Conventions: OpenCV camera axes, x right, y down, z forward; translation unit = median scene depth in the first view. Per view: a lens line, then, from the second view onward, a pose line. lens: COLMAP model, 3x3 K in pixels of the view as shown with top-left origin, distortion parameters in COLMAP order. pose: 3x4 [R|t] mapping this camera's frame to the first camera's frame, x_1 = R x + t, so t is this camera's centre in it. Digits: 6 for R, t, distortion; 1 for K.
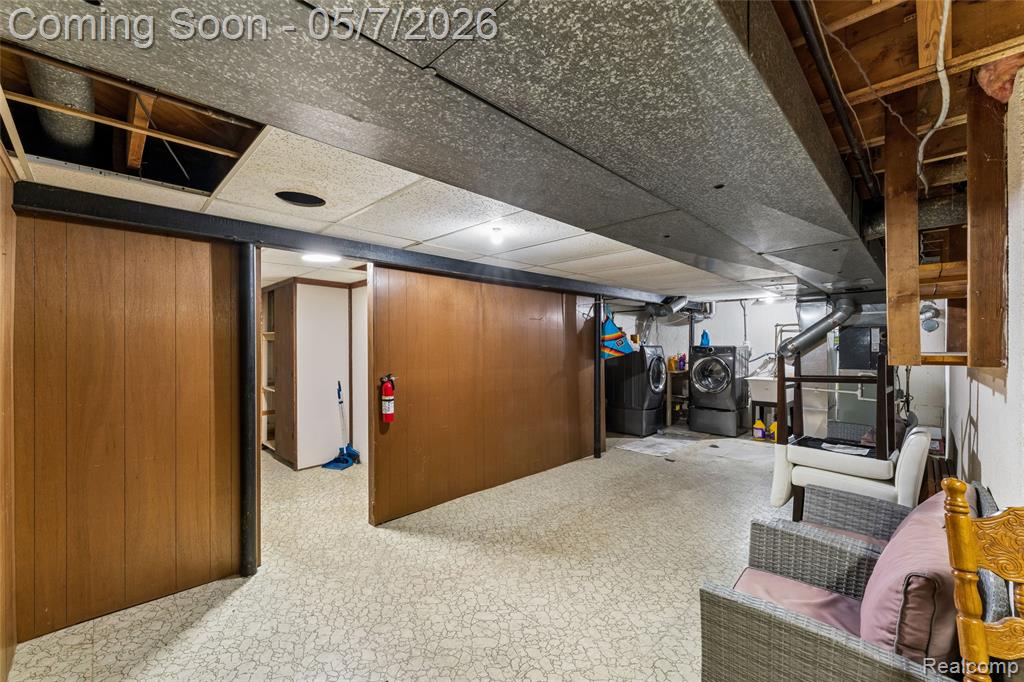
lens RADIAL K [[411.2, 0, 508.6], [0, 411.2, 326.5], [0, 0, 1]] dist [-0.001613, 0.000330]
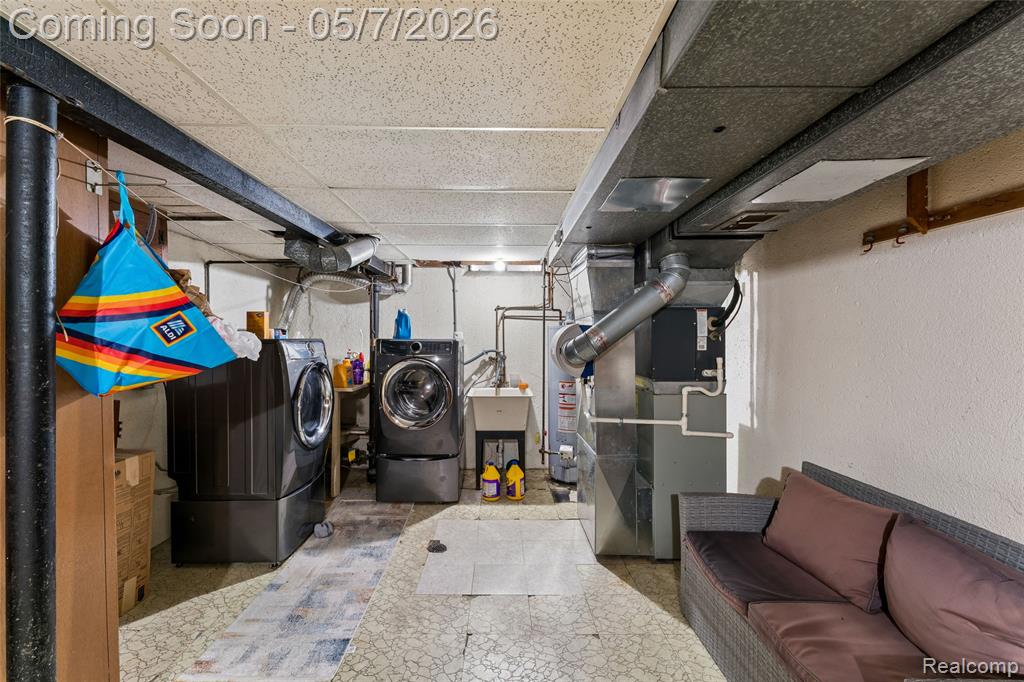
lens RADIAL K [[411.2, 0, 508.6], [0, 411.2, 326.5], [0, 0, 1]] dist [-0.001613, 0.000330]
pose [[0.683667, 0.021287, 0.729483, 0.174314], [-0.034815, 0.999388, 0.003465, 0.023815], [-0.728963, -0.027766, 0.683990, 0.526534]]
